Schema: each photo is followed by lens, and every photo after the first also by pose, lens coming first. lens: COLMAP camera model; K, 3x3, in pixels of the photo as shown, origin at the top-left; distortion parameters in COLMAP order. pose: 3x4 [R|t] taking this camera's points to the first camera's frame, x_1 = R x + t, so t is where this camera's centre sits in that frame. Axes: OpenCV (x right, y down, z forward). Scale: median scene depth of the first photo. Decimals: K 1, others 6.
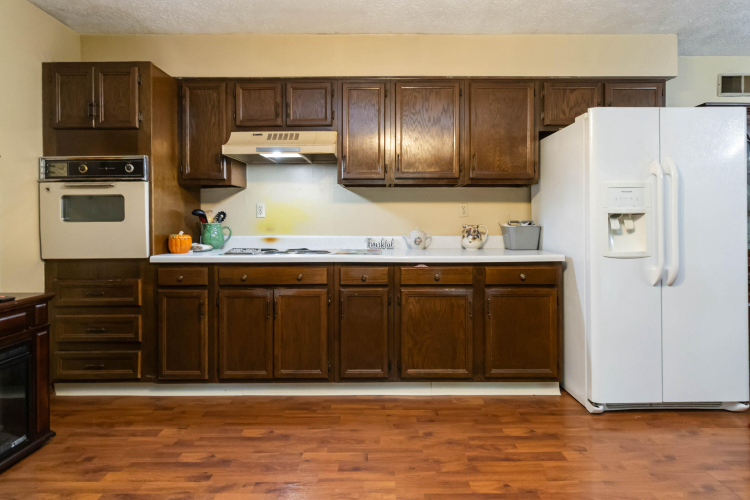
lens RADIAL K [[352.5, 0, 382.2], [0, 352.5, 223.0], [0, 0, 1]] dist [0.001487, -0.000005]
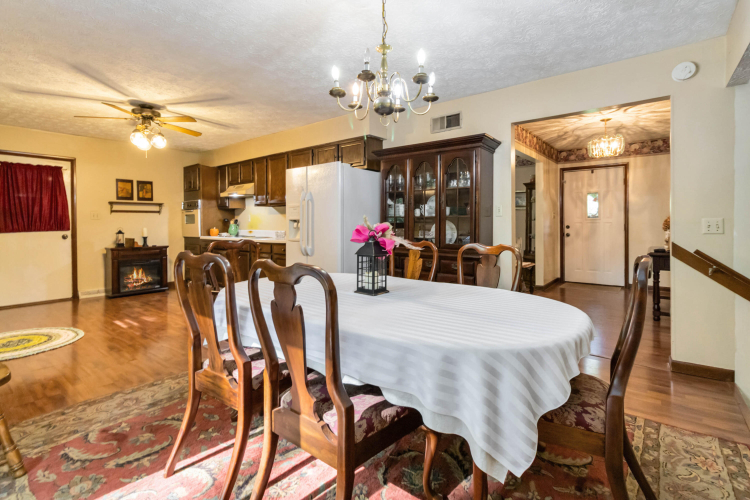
lens RADIAL K [[352.5, 0, 382.2], [0, 352.5, 223.0], [0, 0, 1]] dist [0.001487, -0.000005]
pose [[0.761844, 0.001736, -0.647758, 2.077070], [-0.001616, 0.999998, 0.000779, -0.013251], [0.647758, 0.000453, 0.761846, -0.162311]]
